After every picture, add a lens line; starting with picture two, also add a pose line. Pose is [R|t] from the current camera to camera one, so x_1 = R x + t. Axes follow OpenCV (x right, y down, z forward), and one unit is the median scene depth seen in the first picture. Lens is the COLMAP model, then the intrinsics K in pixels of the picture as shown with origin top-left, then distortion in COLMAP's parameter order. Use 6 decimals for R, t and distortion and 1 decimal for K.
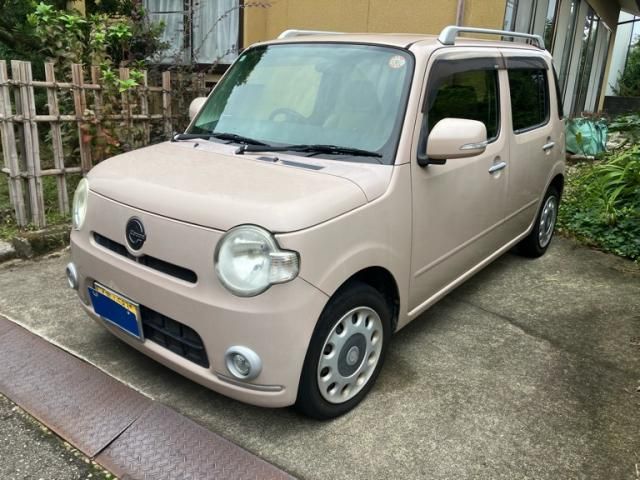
lens RADIAL K [[539.5, 0, 320.0], [0, 539.5, 240.0], [0, 0, 1]] dist [-0.000559, -0.005802]
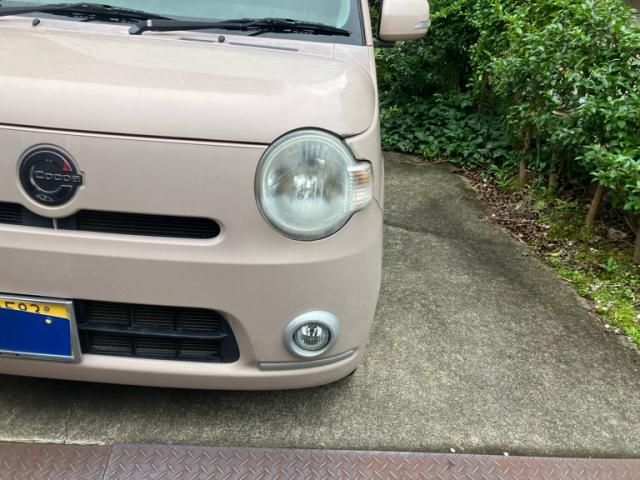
lens RADIAL K [[539.5, 0, 320.0], [0, 539.5, 240.0], [0, 0, 1]] dist [-0.000559, -0.005802]
pose [[0.793655, -0.209693, 0.571087, -0.441259], [0.130752, 0.975577, 0.176505, -0.008998], [-0.594151, -0.065413, 0.801689, 0.394782]]
